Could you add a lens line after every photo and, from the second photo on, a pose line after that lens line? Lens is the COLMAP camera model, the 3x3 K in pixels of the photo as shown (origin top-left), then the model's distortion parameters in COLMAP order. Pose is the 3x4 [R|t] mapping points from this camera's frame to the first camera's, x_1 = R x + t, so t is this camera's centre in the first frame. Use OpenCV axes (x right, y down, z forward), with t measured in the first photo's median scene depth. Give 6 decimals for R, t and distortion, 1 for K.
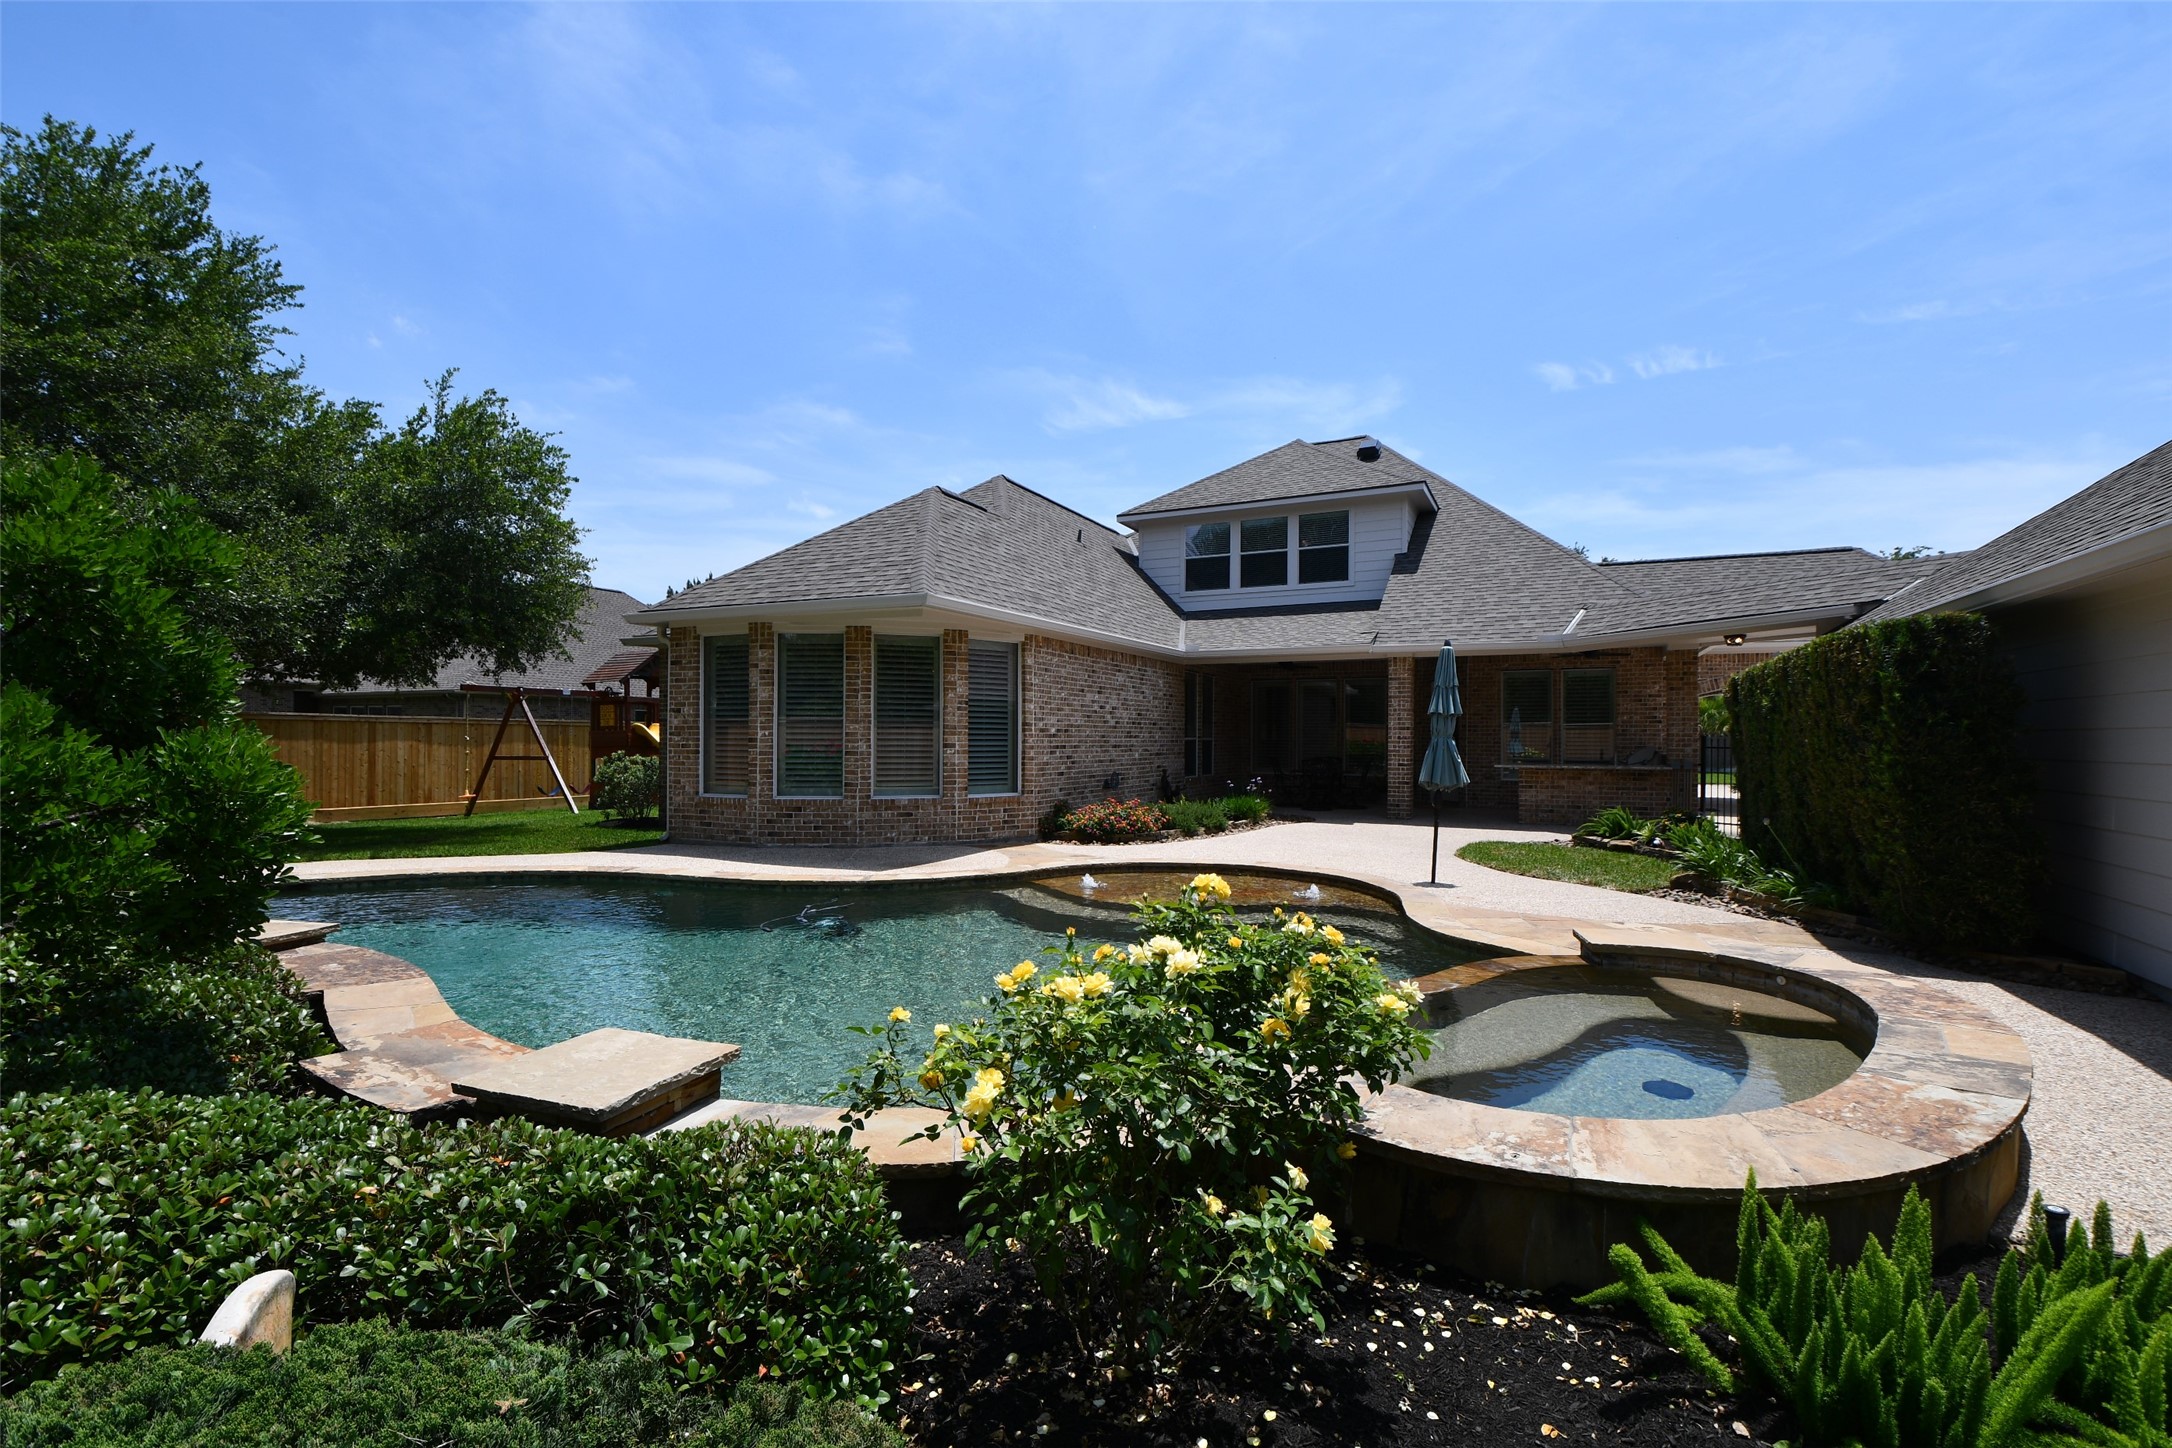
lens RADIAL K [[953.2, 0, 1075.1], [0, 953.2, 730.3], [0, 0, 1]] dist [-0.013314, -0.006843]
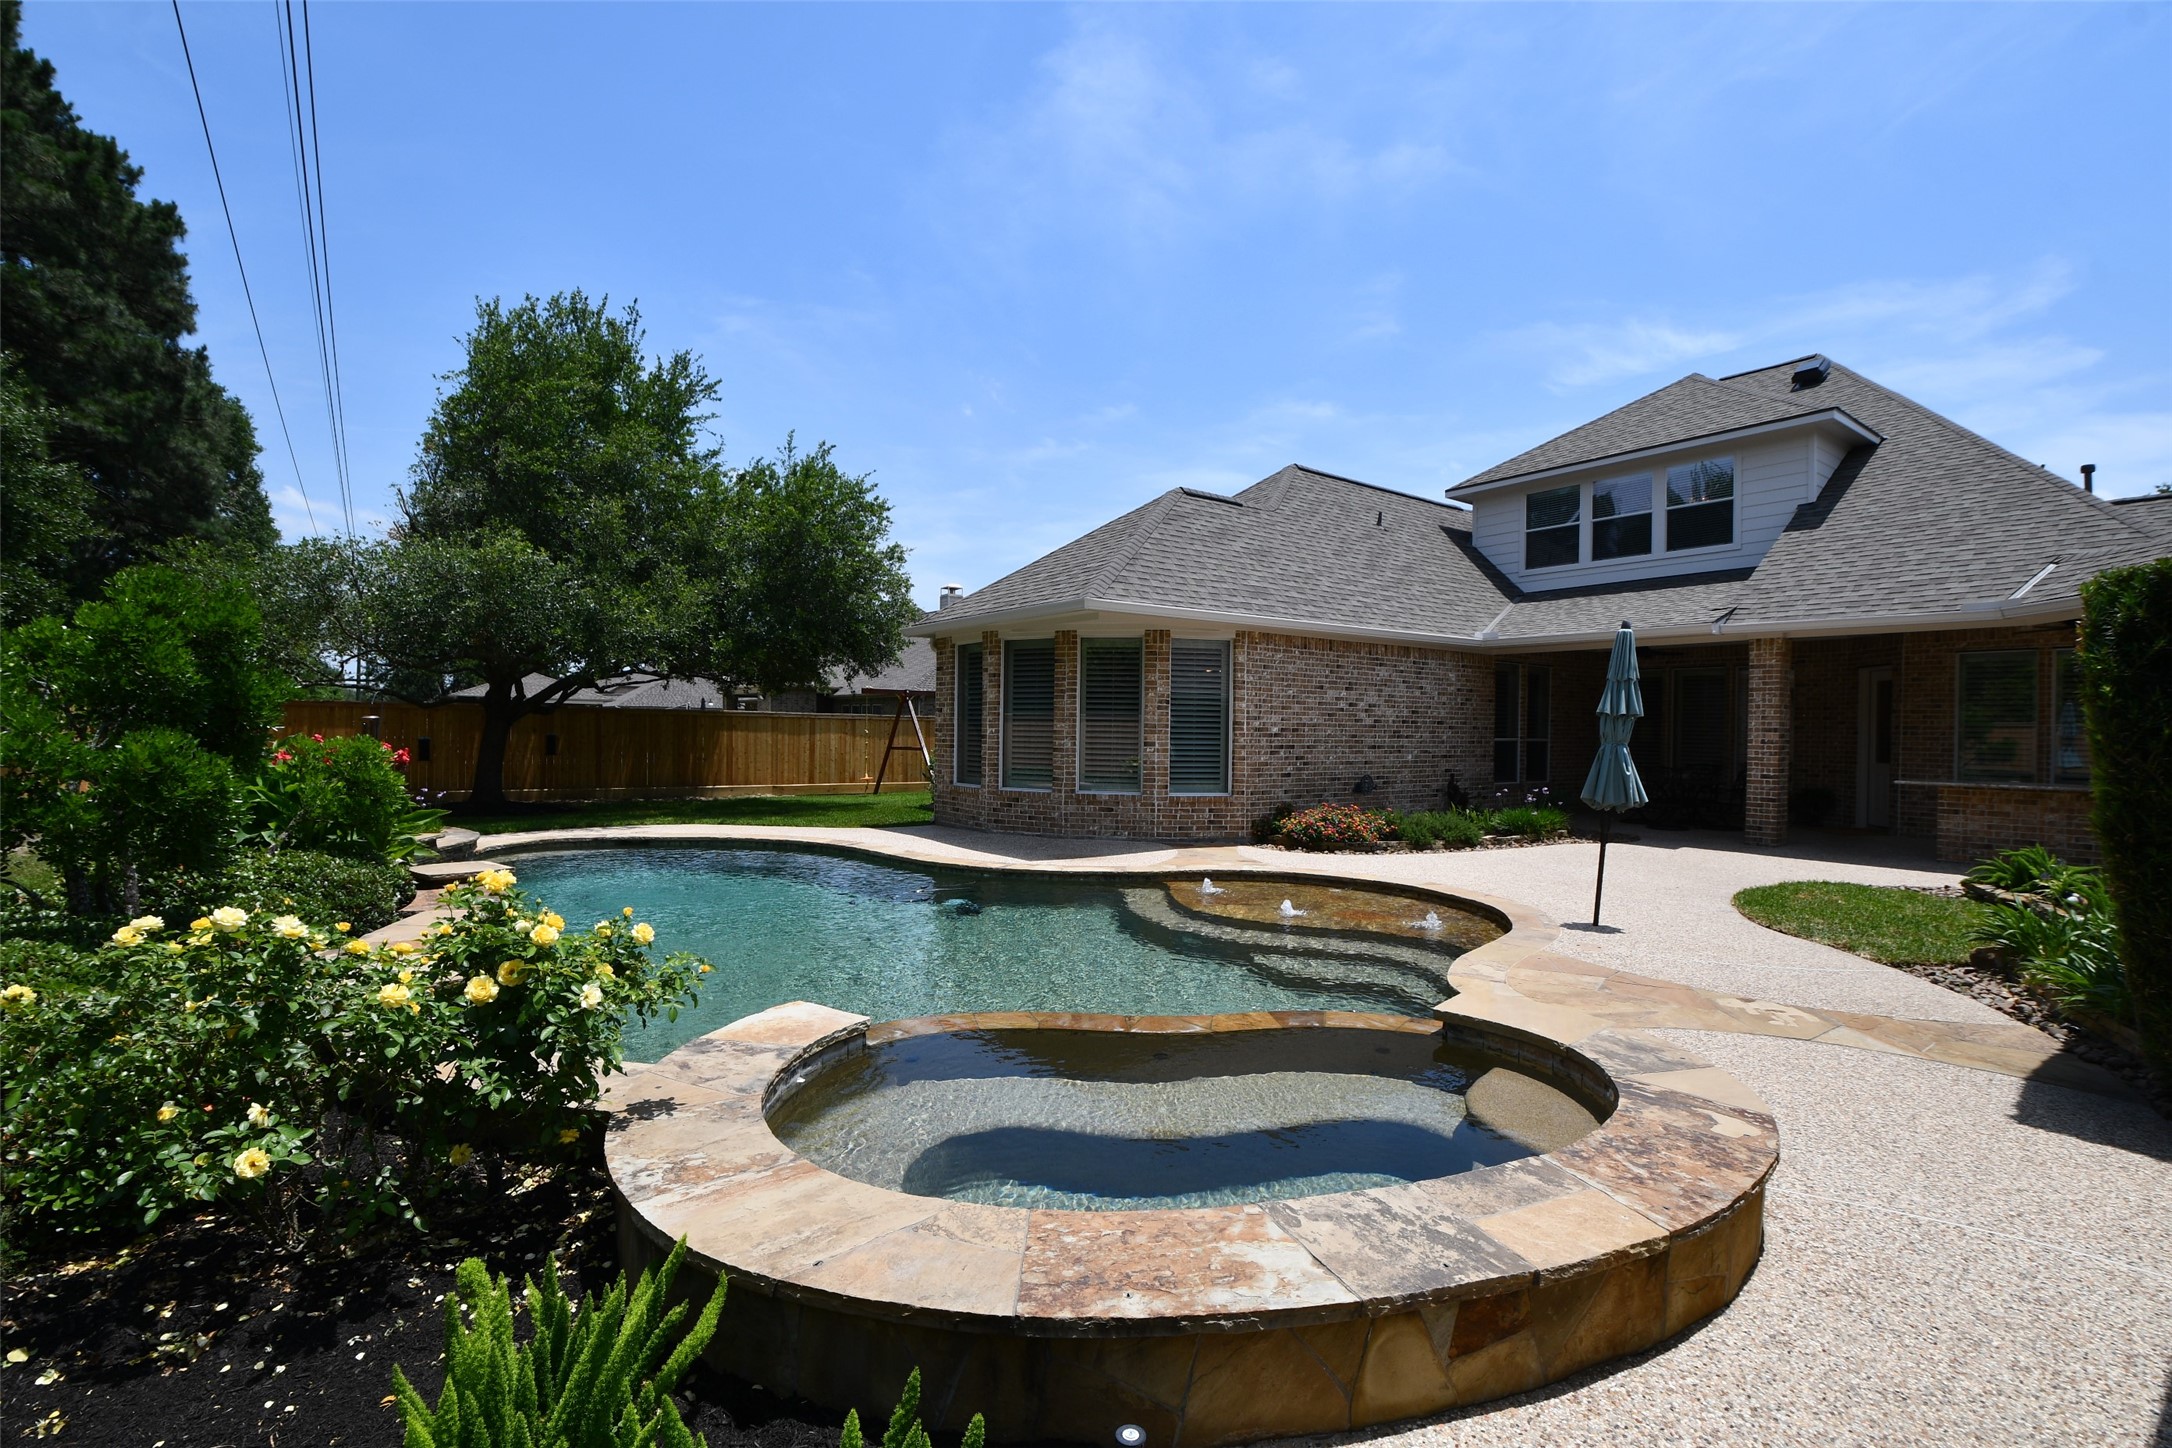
lens RADIAL K [[953.2, 0, 1097.1], [0, 953.2, 744.2], [0, 0, 1]] dist [-0.013314, -0.006843]
pose [[0.886056, 0.014796, -0.463342, 0.231912], [-0.005240, 0.999746, 0.021906, -0.004660], [0.463549, -0.016982, 0.885909, 0.059389]]
